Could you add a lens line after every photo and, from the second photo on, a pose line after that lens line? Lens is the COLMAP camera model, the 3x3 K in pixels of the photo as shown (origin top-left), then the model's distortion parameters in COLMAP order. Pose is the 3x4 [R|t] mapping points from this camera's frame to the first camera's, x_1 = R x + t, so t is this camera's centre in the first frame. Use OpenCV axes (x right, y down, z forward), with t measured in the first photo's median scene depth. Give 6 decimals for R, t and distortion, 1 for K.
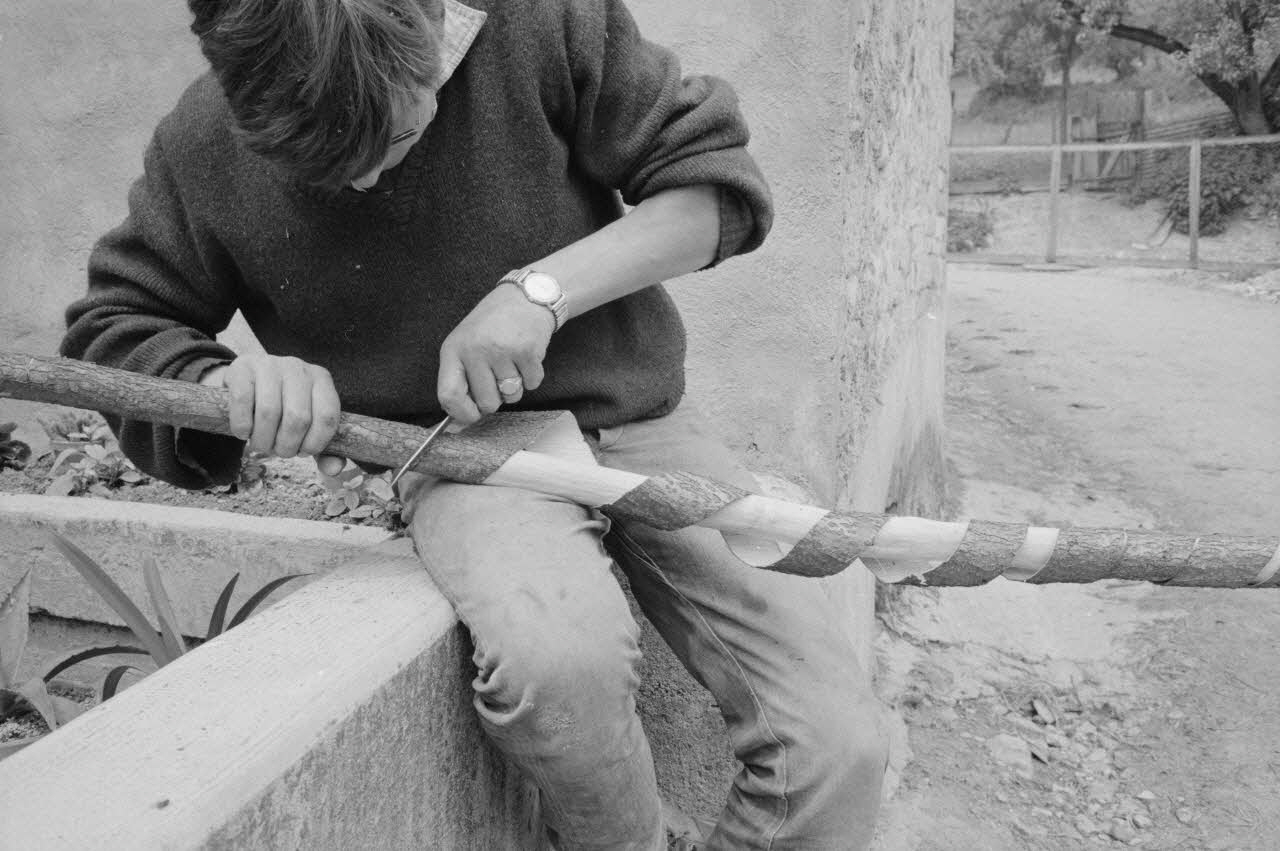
lens RADIAL K [[1295.0, 0, 633.9], [0, 1295.0, 428.4], [0, 0, 1]] dist [-0.006033, 0.000000]
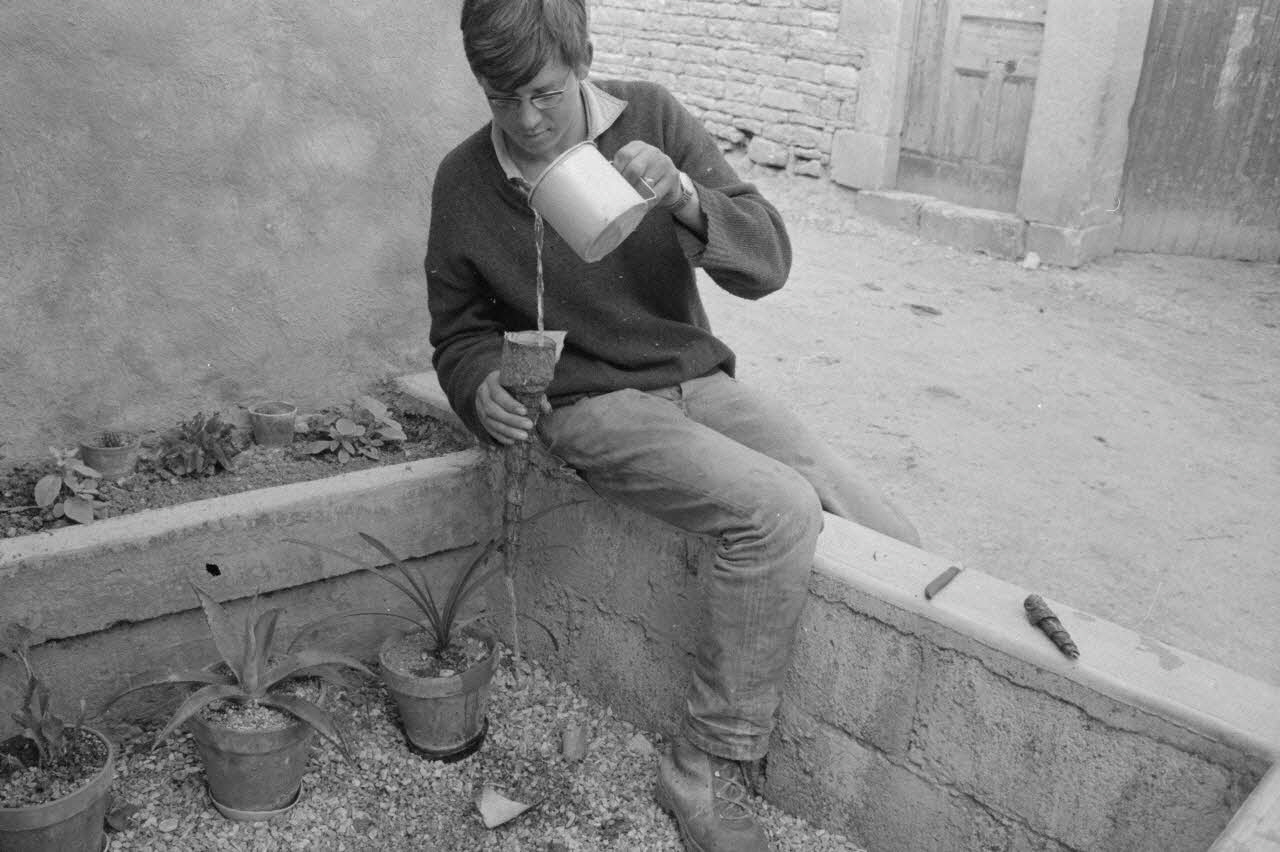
lens RADIAL K [[1295.0, 0, 661.9], [0, 1295.0, 438.4], [0, 0, 1]] dist [-0.006033, 0.000000]
pose [[0.539841, -0.279574, 0.793984, -0.640458], [0.056376, 0.953125, 0.297280, -0.191057], [-0.839877, -0.115722, 0.530297, 0.028263]]
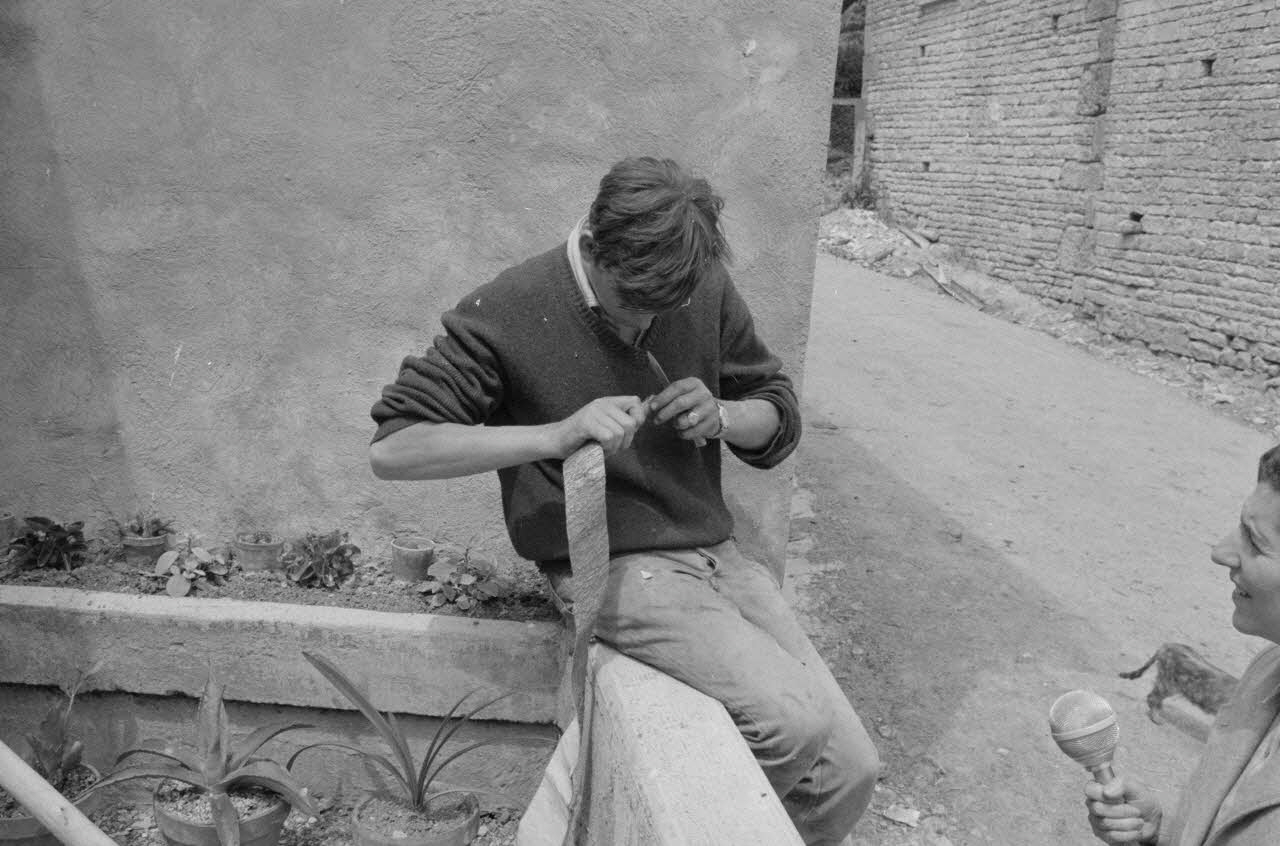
lens RADIAL K [[1291.5, 0, 644.0], [0, 1291.5, 426.5], [0, 0, 1]] dist [-0.001641, 0.000000]
pose [[0.934310, -0.015865, 0.356108, -0.293955], [-0.013868, 0.996635, 0.080785, -0.129844], [-0.356191, -0.080416, 0.930946, -0.157886]]
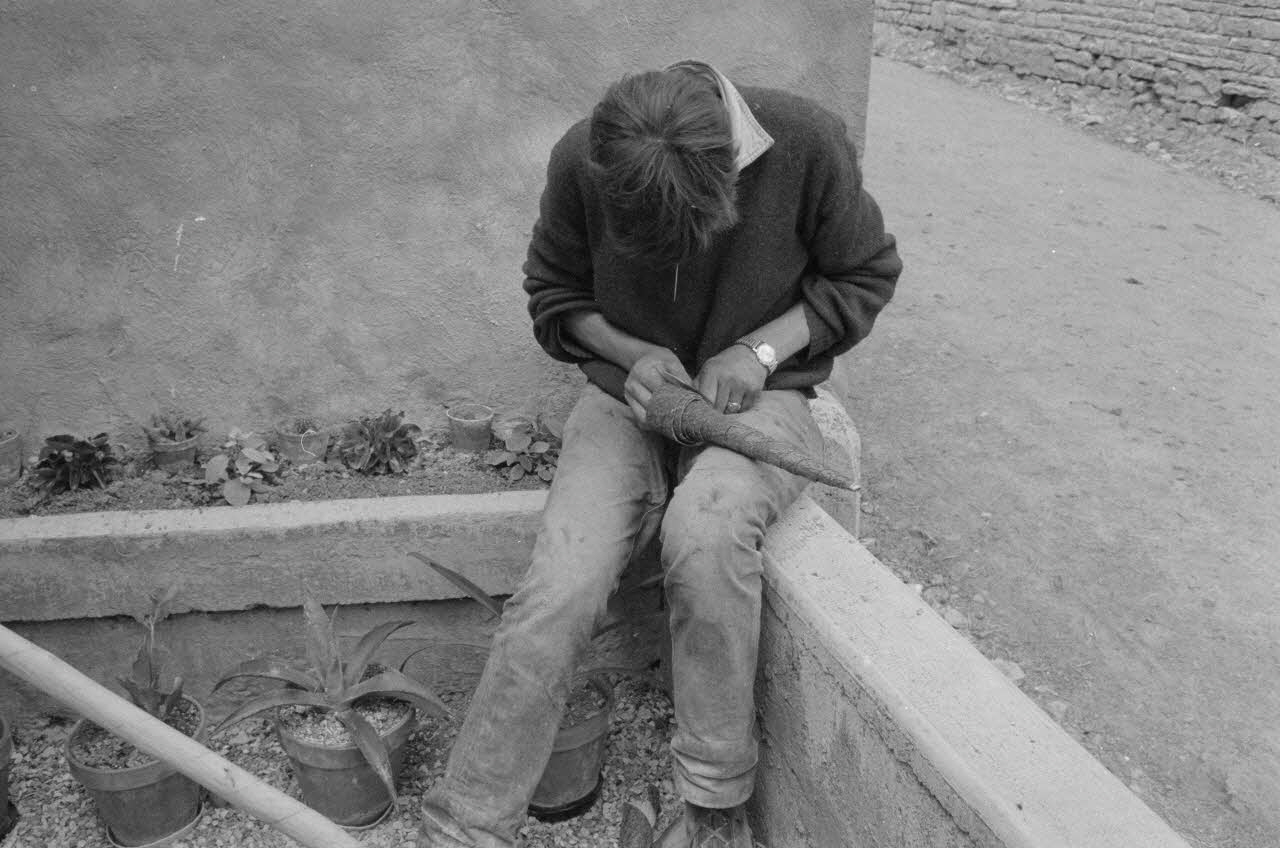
lens RADIAL K [[1295.0, 0, 644.3], [0, 1295.0, 434.6], [0, 0, 1]] dist [-0.006033, 0.000000]
pose [[0.872360, -0.191192, 0.449926, -0.397207], [0.066130, 0.958043, 0.278891, -0.182269], [-0.484370, -0.213540, 0.848402, -0.055668]]
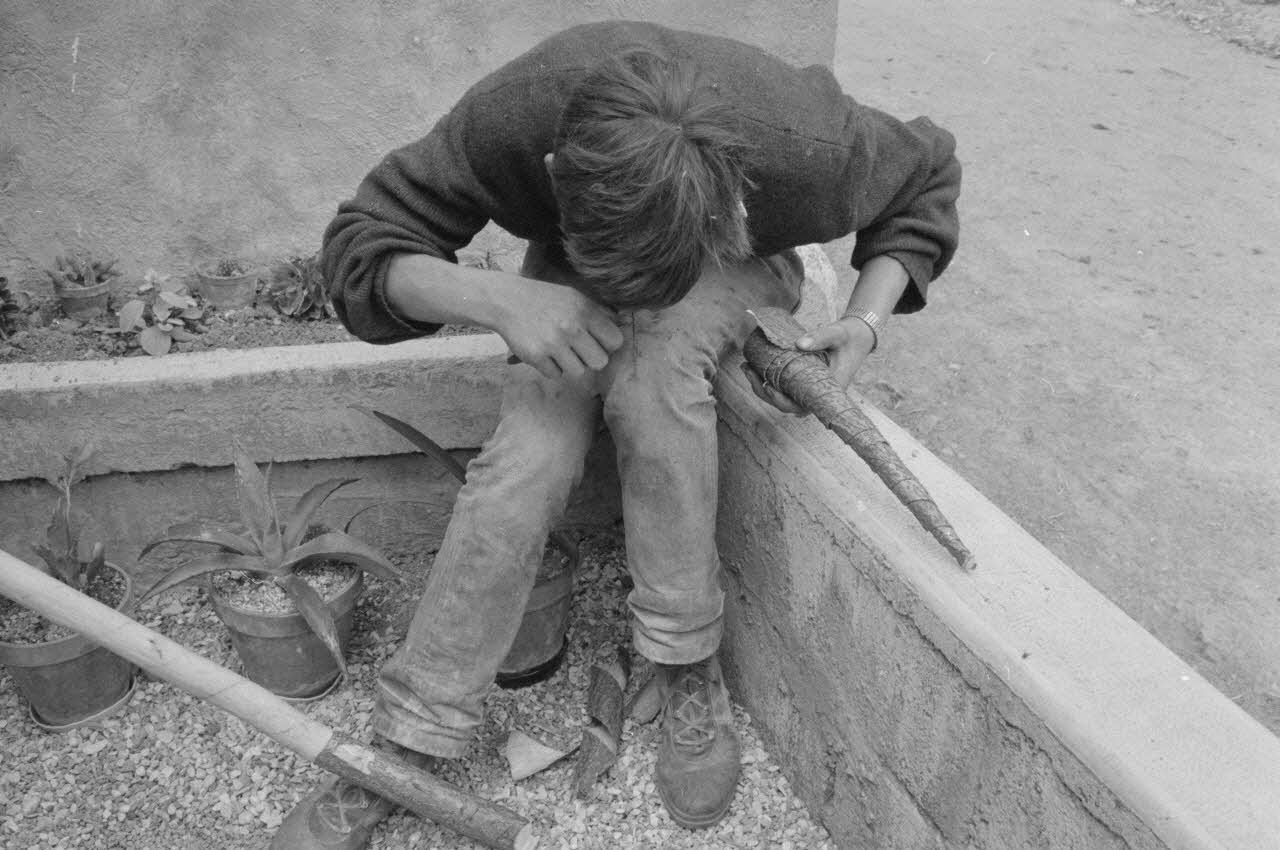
lens RADIAL K [[1295.0, 0, 647.3], [0, 1295.0, 439.1], [0, 0, 1]] dist [-0.006033, 0.000000]
pose [[0.850064, -0.251780, 0.462599, -0.380805], [0.066618, 0.922678, 0.379772, -0.151429], [-0.522449, -0.292013, 0.801109, -0.007569]]
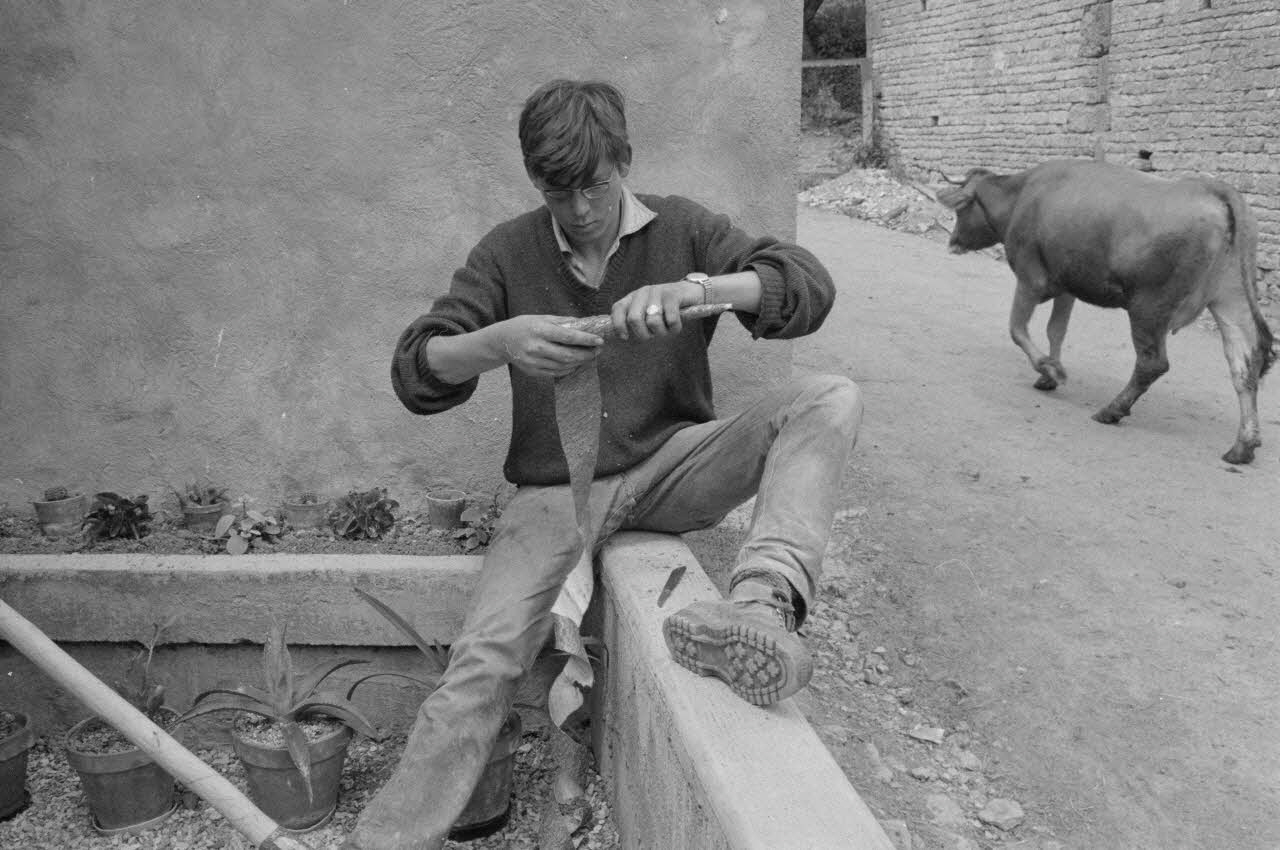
lens RADIAL K [[1295.0, 0, 639.8], [0, 1295.0, 431.4], [0, 0, 1]] dist [-0.006033, 0.000000]
pose [[0.940612, -0.087268, 0.328074, -0.304293], [0.057395, 0.993363, 0.099682, -0.113573], [-0.334596, -0.074932, 0.939378, -0.232026]]
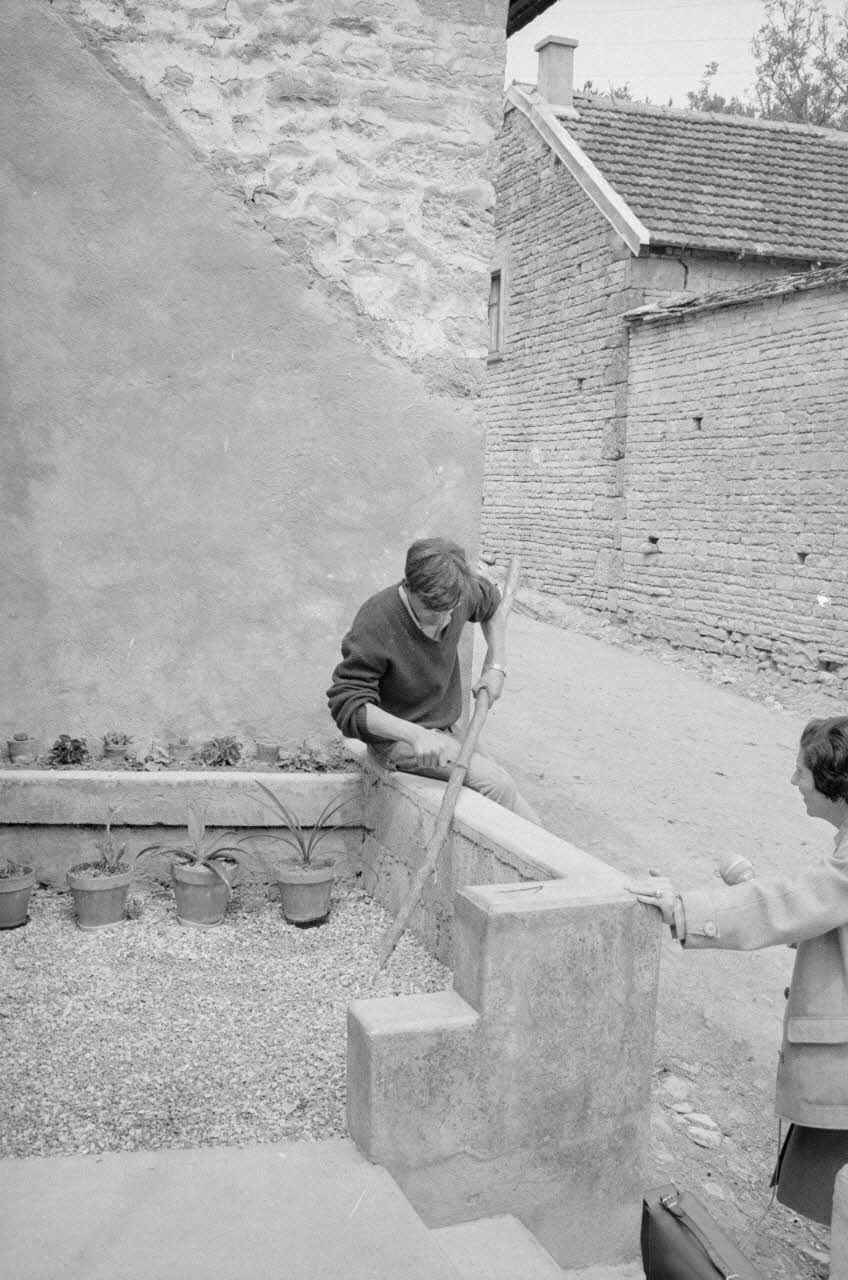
lens RADIAL K [[1295.0, 0, 418.5], [0, 1295.0, 644.0], [0, 0, 1]] dist [-0.006033, 0.000000]
pose [[0.858778, -0.022218, 0.511866, -0.743078], [0.026740, 0.999641, -0.001473, -0.093545], [-0.511650, 0.014953, 0.859064, -0.704253]]
